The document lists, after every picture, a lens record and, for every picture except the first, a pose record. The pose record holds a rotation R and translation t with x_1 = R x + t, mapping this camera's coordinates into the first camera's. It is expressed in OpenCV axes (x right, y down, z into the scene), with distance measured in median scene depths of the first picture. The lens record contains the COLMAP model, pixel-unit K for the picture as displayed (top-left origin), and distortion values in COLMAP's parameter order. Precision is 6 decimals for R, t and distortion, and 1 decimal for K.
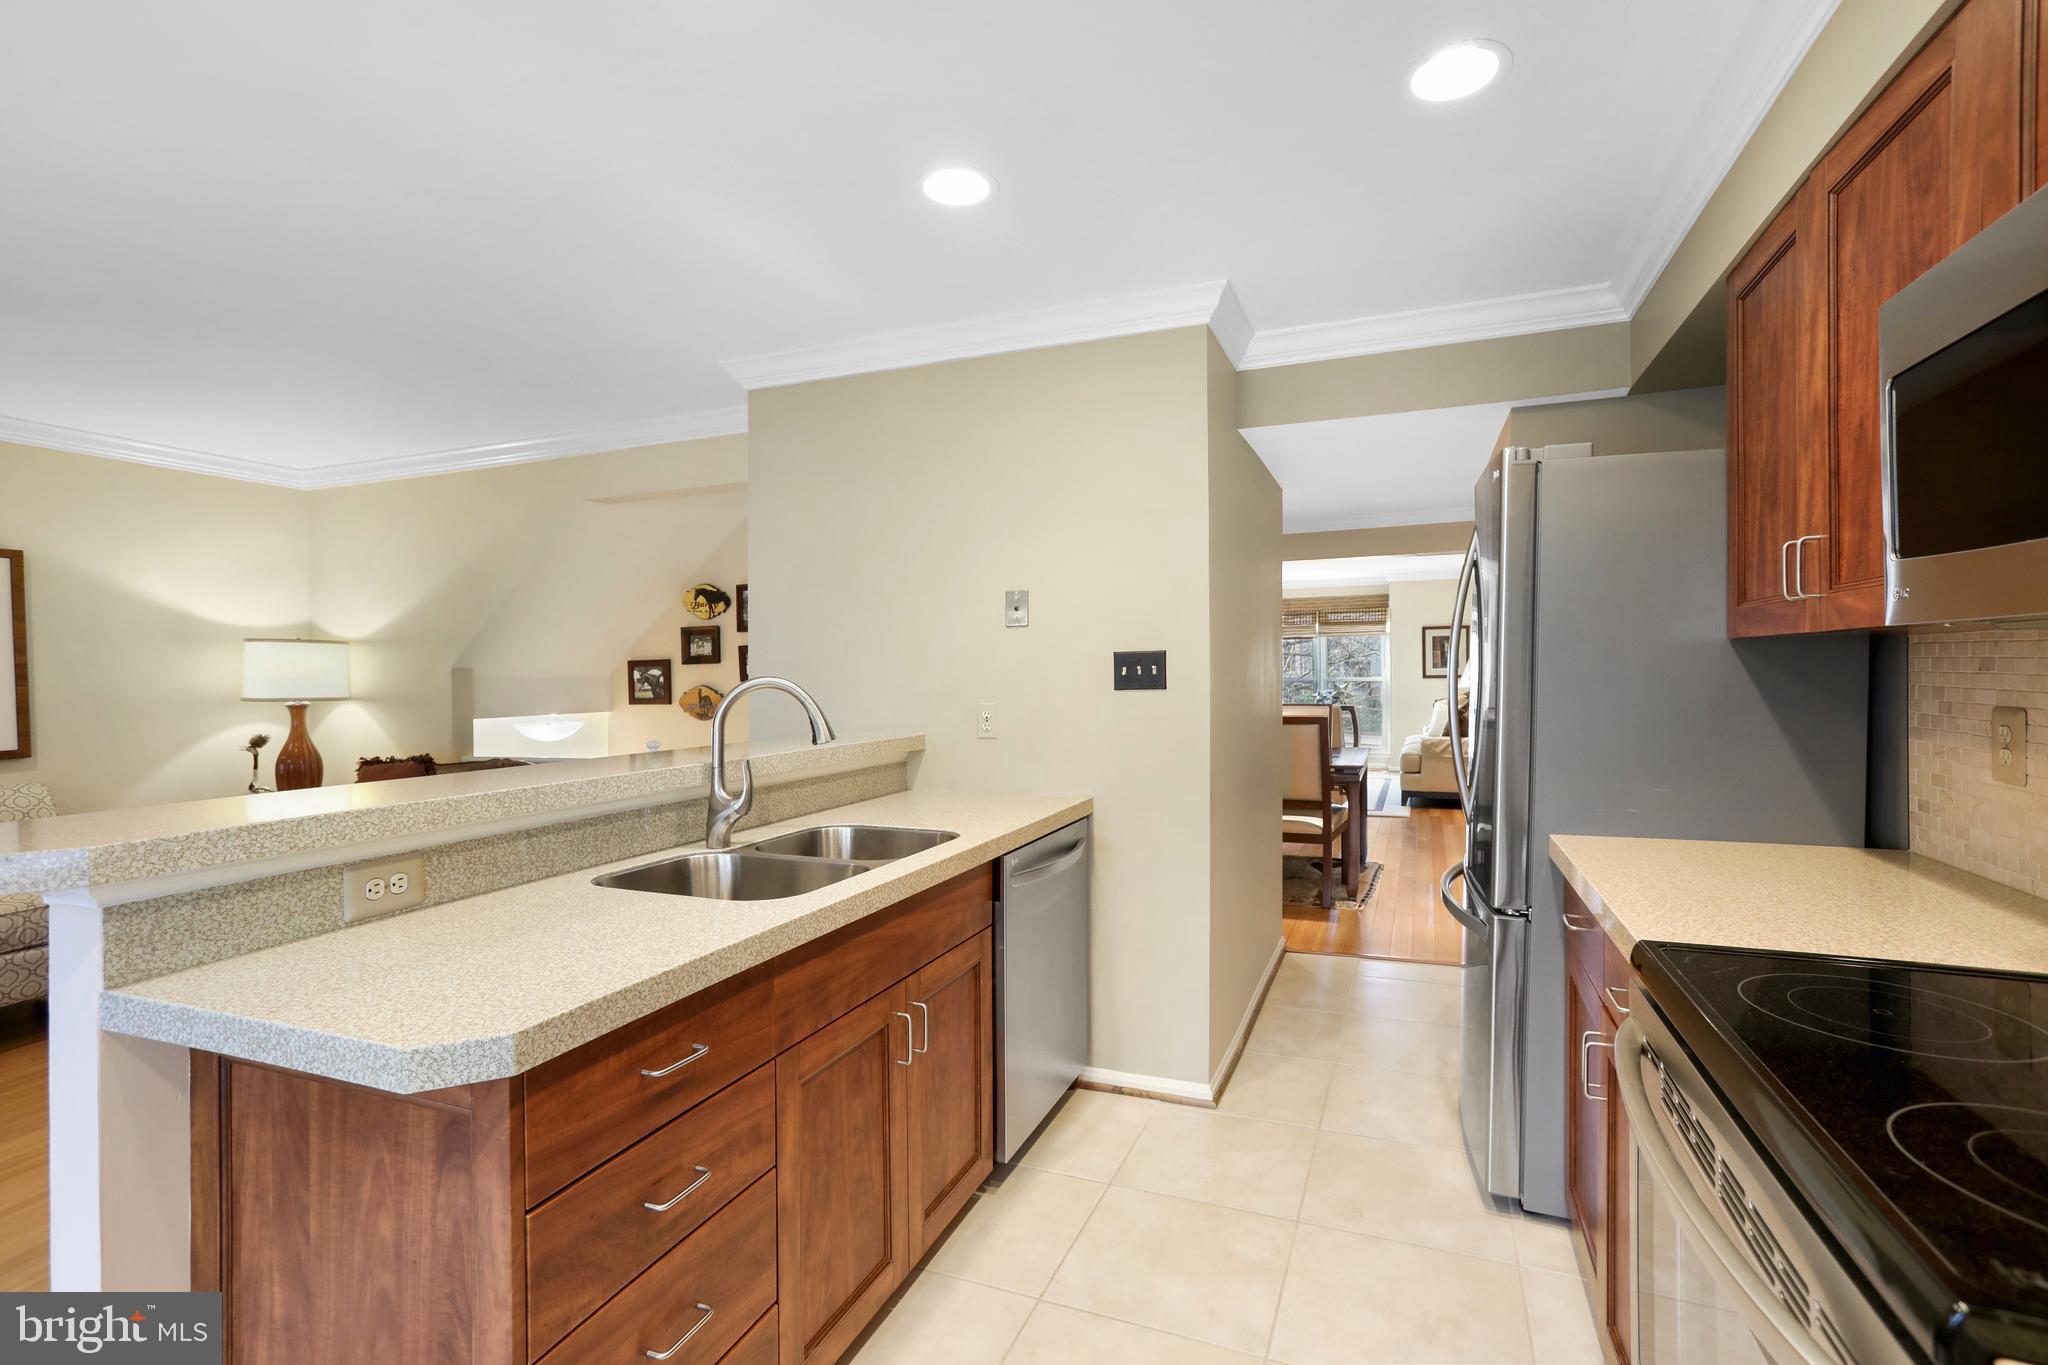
lens RADIAL K [[927.3, 0, 1069.2], [0, 927.3, 678.6], [0, 0, 1]] dist [-0.019861, 0.013254]
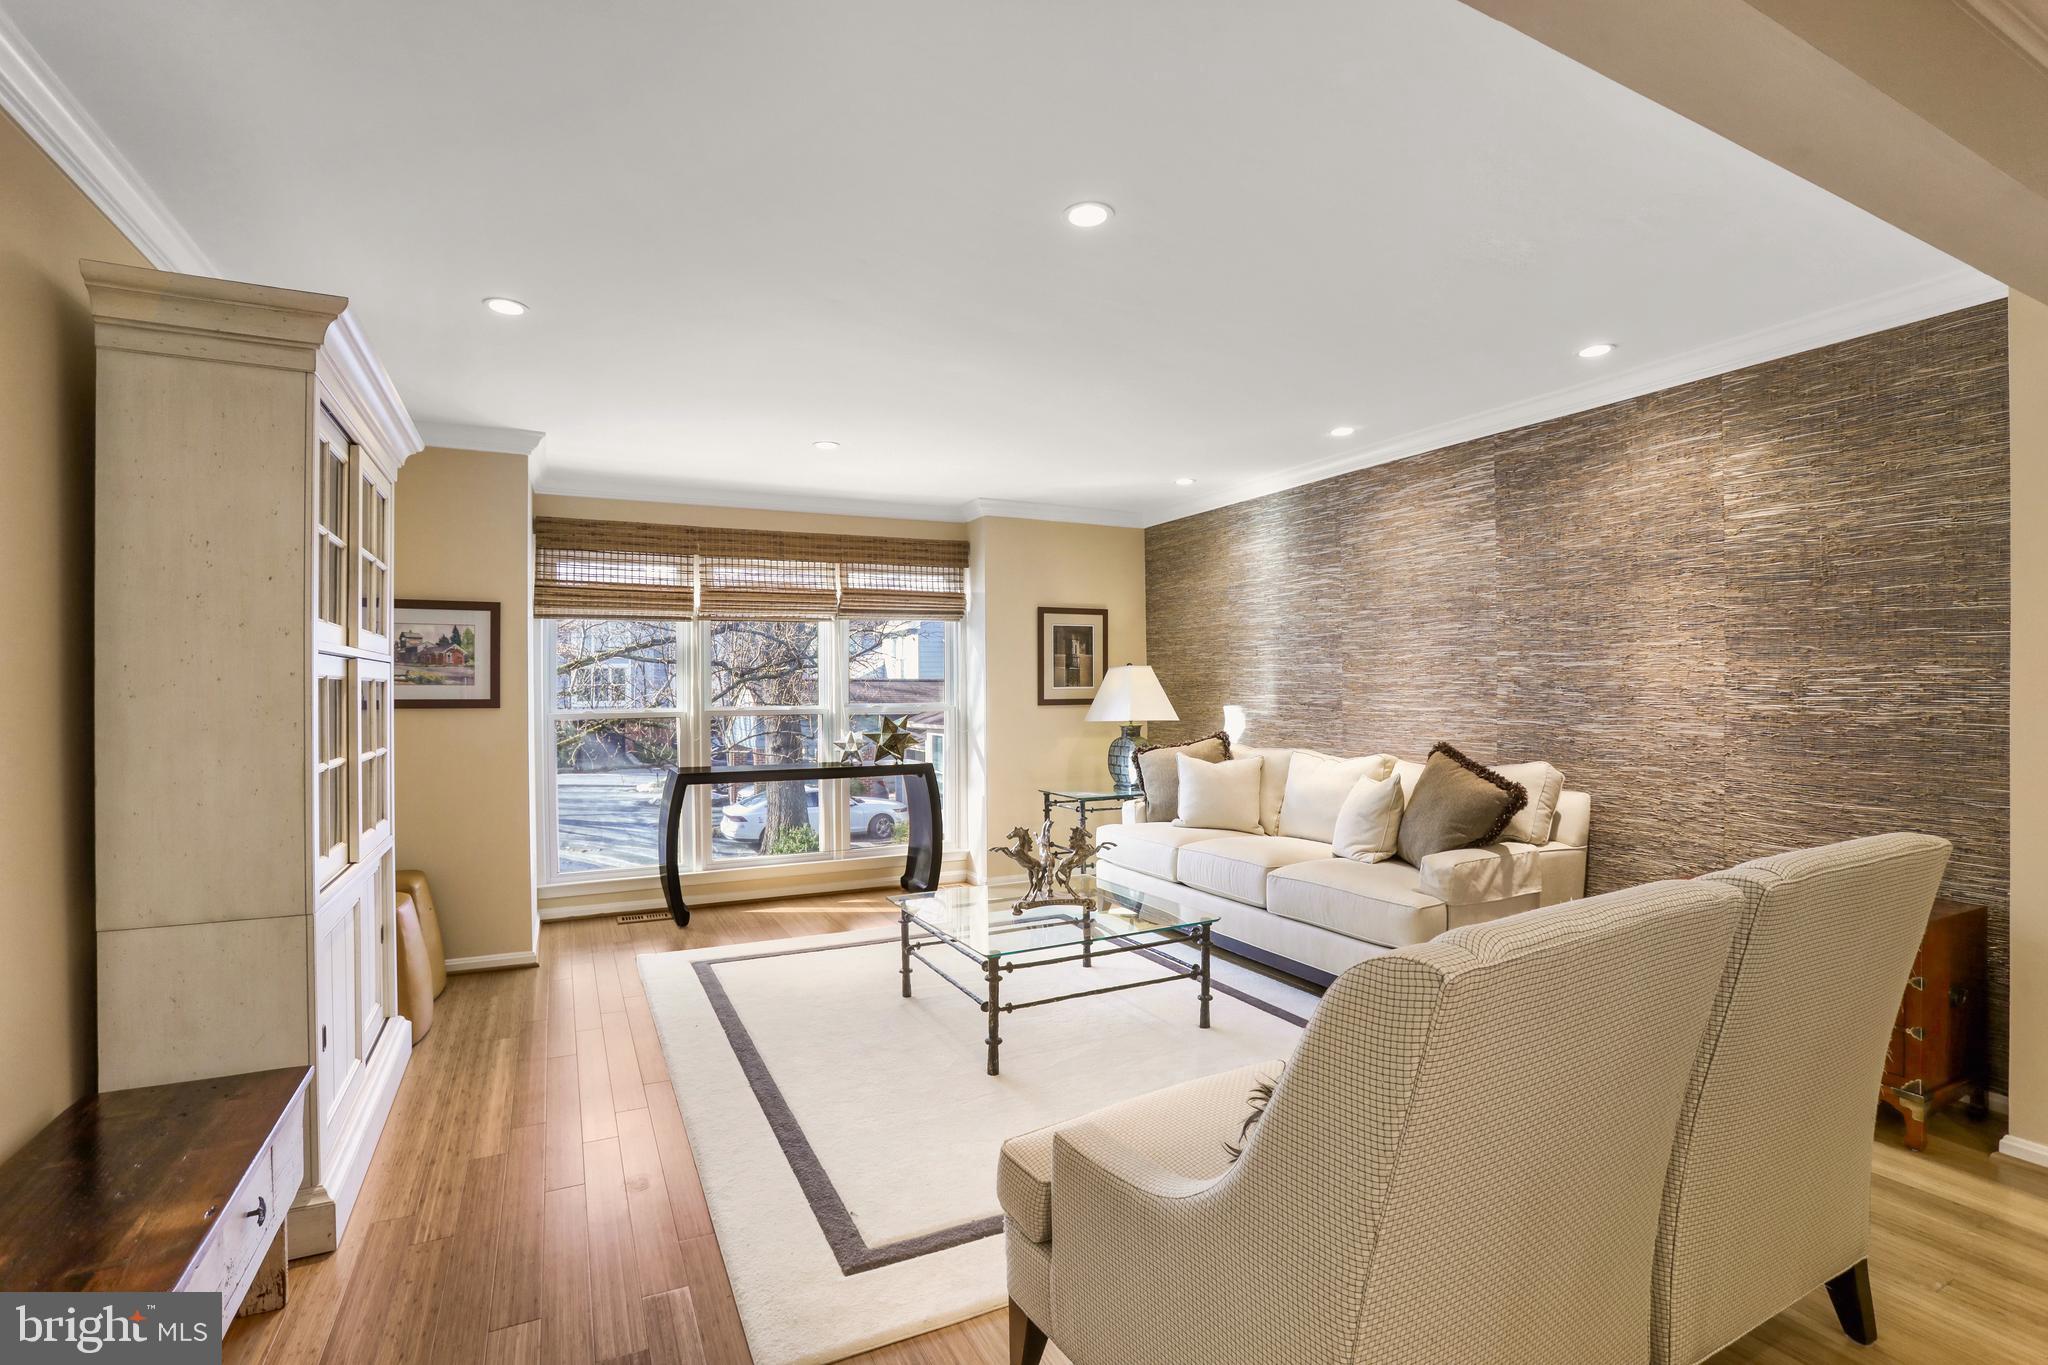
lens RADIAL K [[940.2, 0, 1015.0], [0, 940.2, 684.5], [0, 0, 1]] dist [-0.098891, 0.045247]
pose [[0.675147, 0.007522, 0.737644, -0.048953], [0.007949, 0.999816, -0.017471, -0.007293], [-0.737640, 0.017659, 0.674963, 1.585192]]
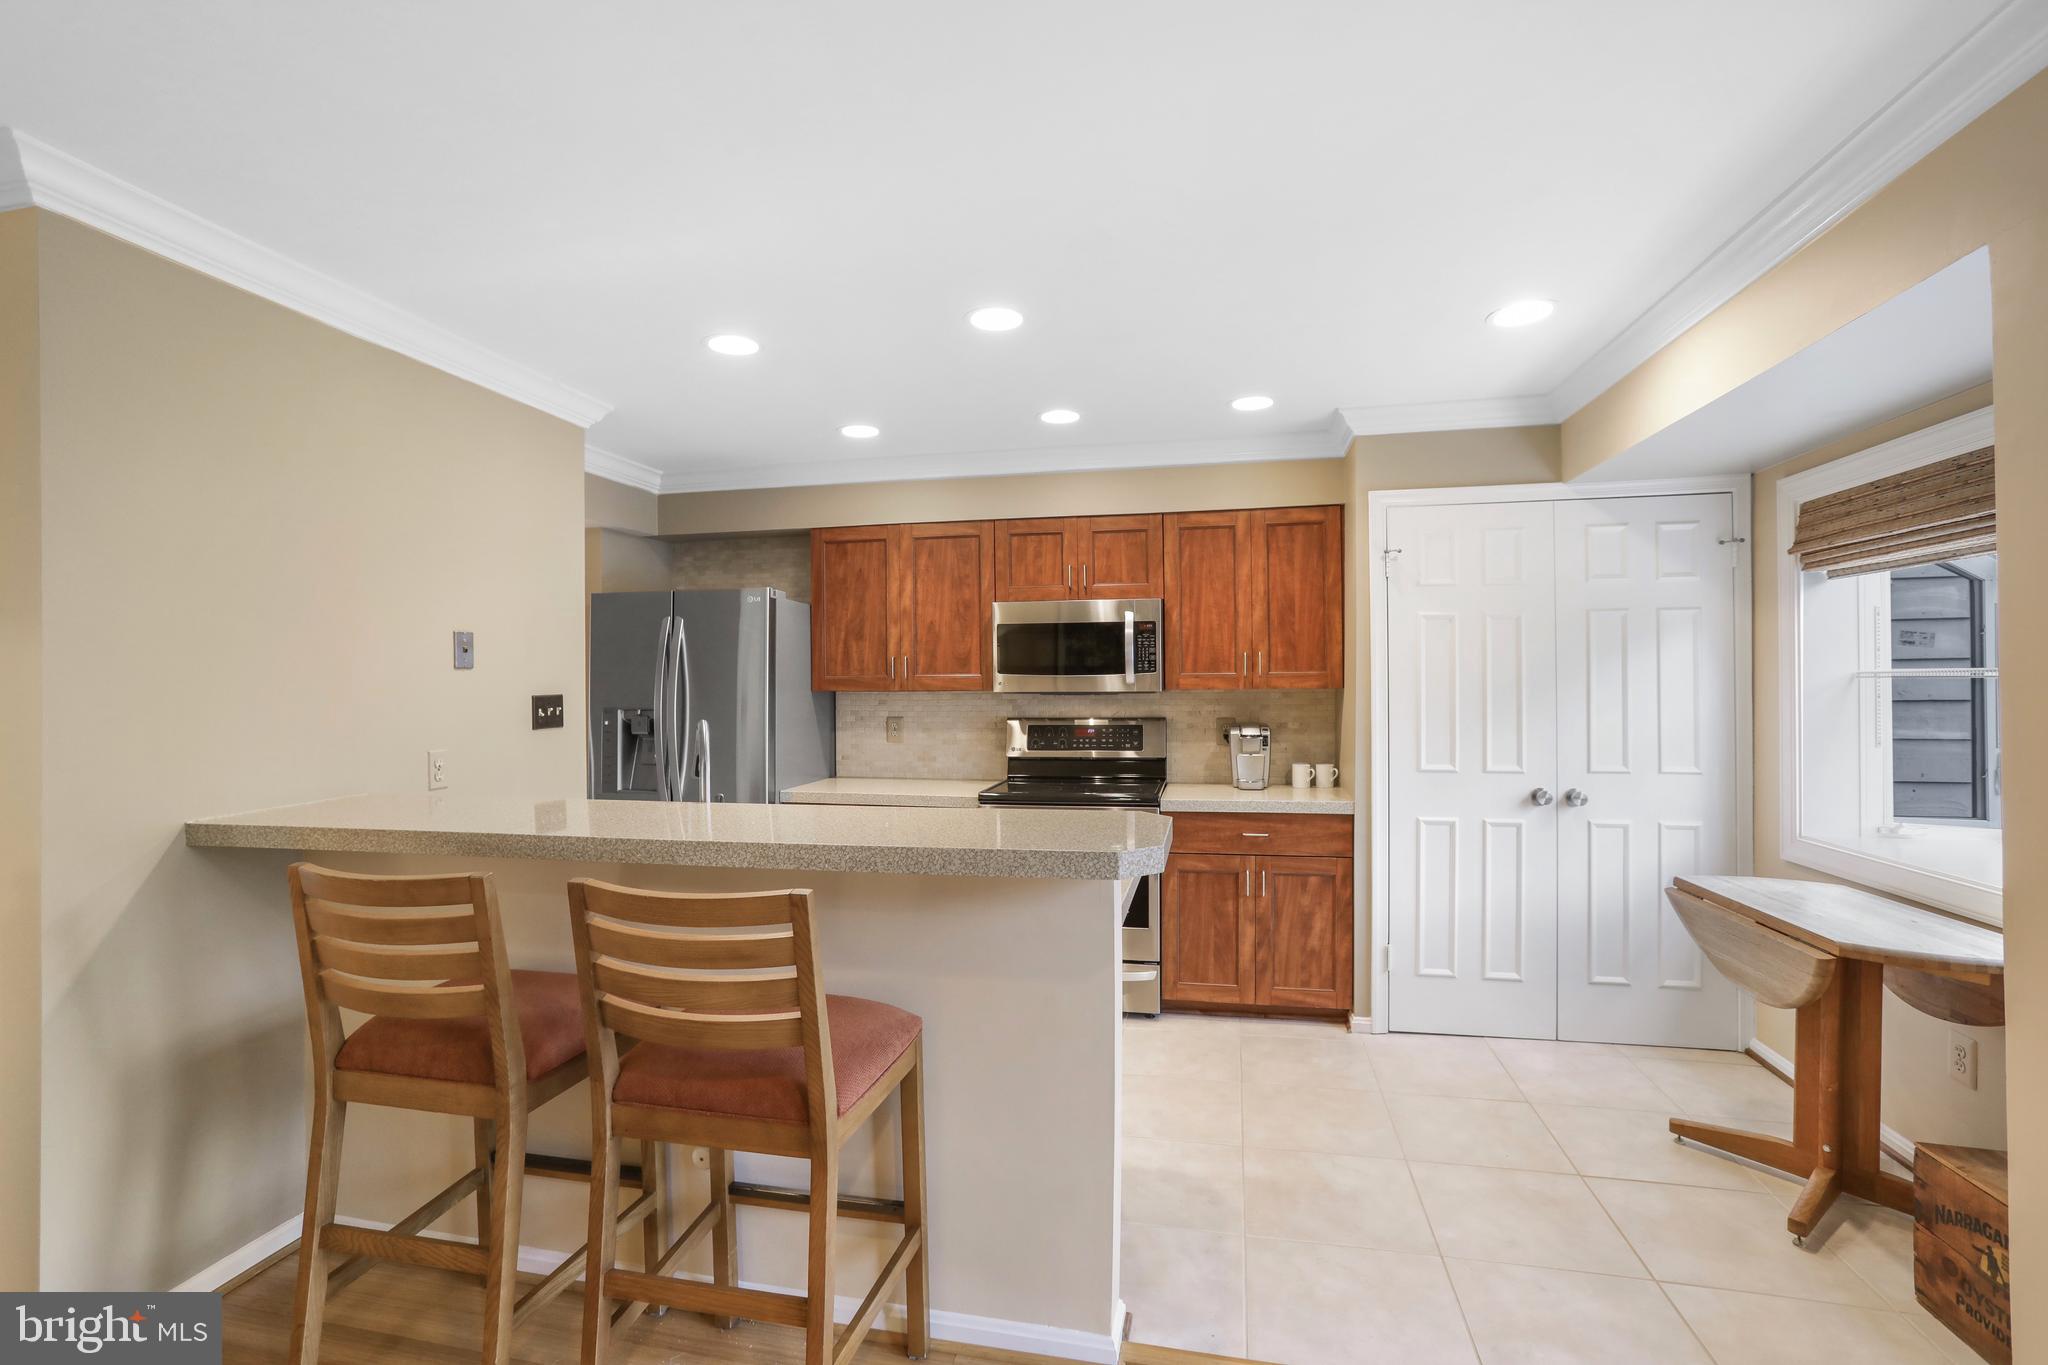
lens RADIAL K [[925.6, 0, 1033.2], [0, 925.6, 687.9], [0, 0, 1]] dist [-0.058160, 0.041760]
pose [[-0.147963, 0.005406, 0.988978, -0.688008], [0.015225, 0.999879, -0.003188, -0.015561], [-0.988876, 0.014586, -0.148027, 0.353969]]
